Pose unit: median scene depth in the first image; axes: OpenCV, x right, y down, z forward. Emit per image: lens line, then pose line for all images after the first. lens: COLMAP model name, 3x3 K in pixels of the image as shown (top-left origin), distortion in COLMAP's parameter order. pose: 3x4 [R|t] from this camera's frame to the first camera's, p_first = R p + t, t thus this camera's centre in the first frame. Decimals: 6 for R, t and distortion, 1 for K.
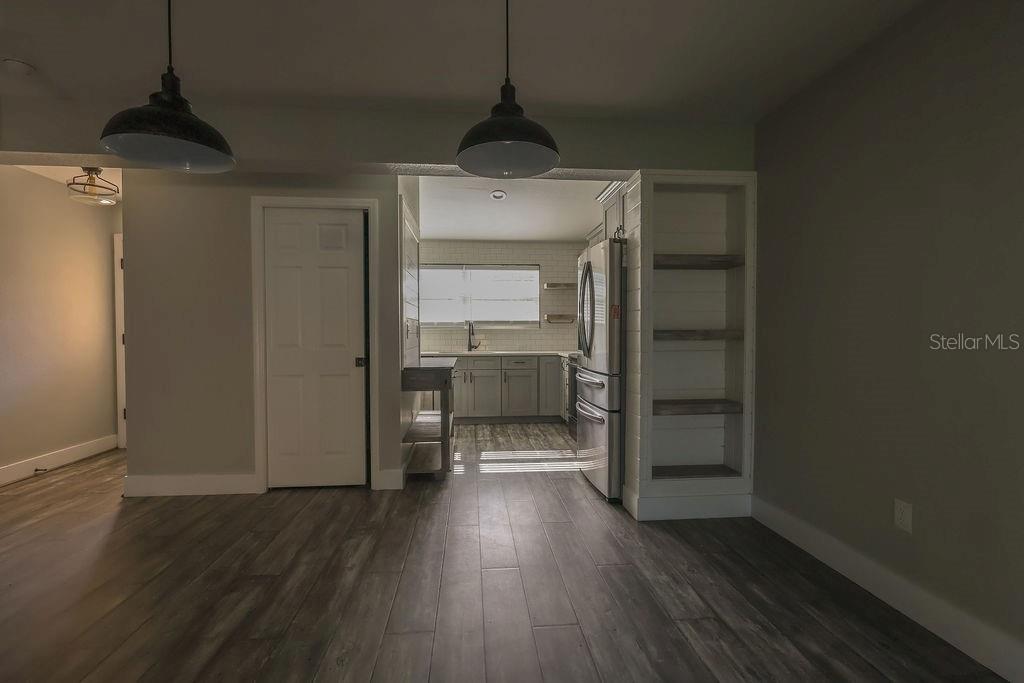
lens RADIAL K [[471.6, 0, 512.0], [0, 471.6, 341.5], [0, 0, 1]] dist [-0.003330, 0.000842]
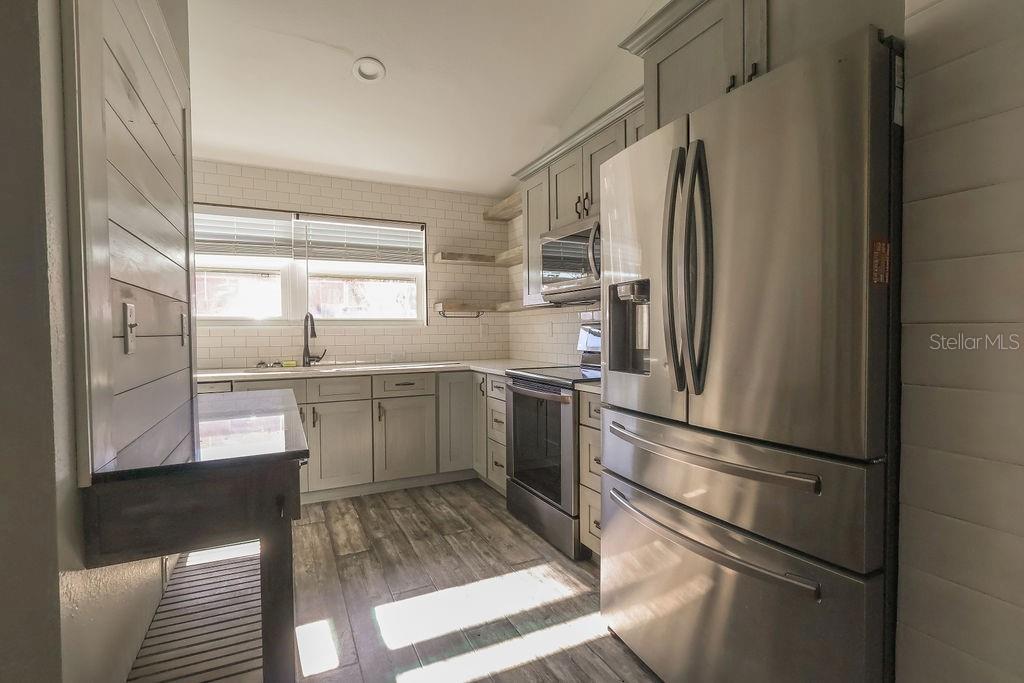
lens RADIAL K [[471.6, 0, 512.0], [0, 471.6, 341.5], [0, 0, 1]] dist [-0.003330, 0.000842]
pose [[0.932796, -0.012954, 0.360173, -0.106940], [0.013032, 0.999913, 0.002213, -0.011385], [-0.360170, 0.002630, 0.932883, 0.661382]]
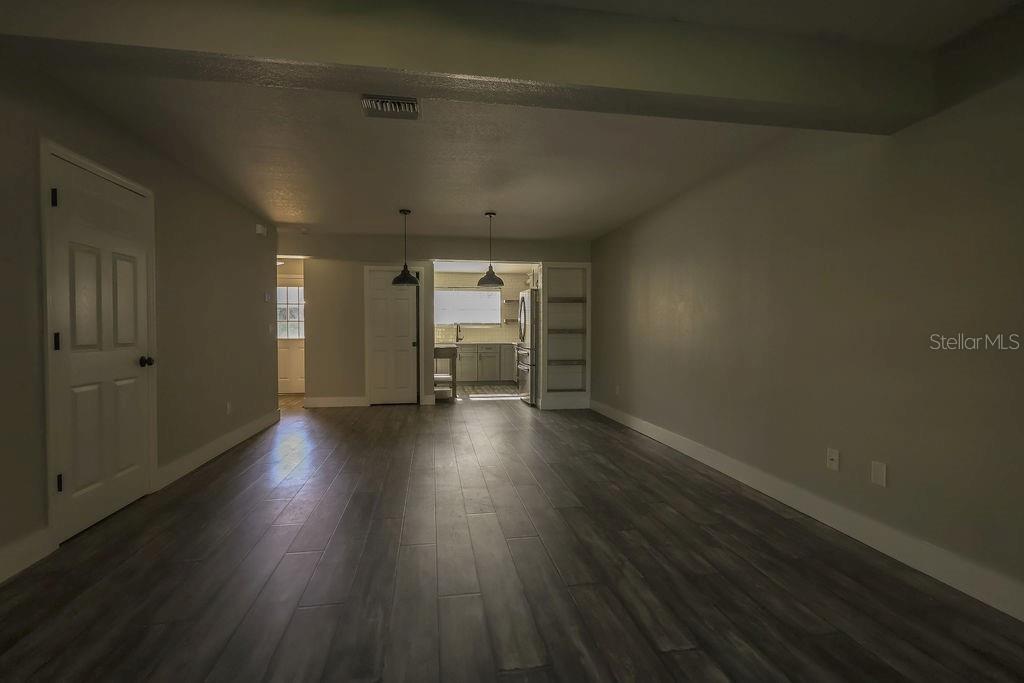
lens RADIAL K [[471.6, 0, 512.0], [0, 471.6, 341.5], [0, 0, 1]] dist [-0.003330, 0.000842]
pose [[0.996918, 0.000801, 0.078447, -0.050436], [-0.001145, 0.999990, 0.004350, 0.020510], [-0.078443, -0.004426, 0.996909, -1.039569]]
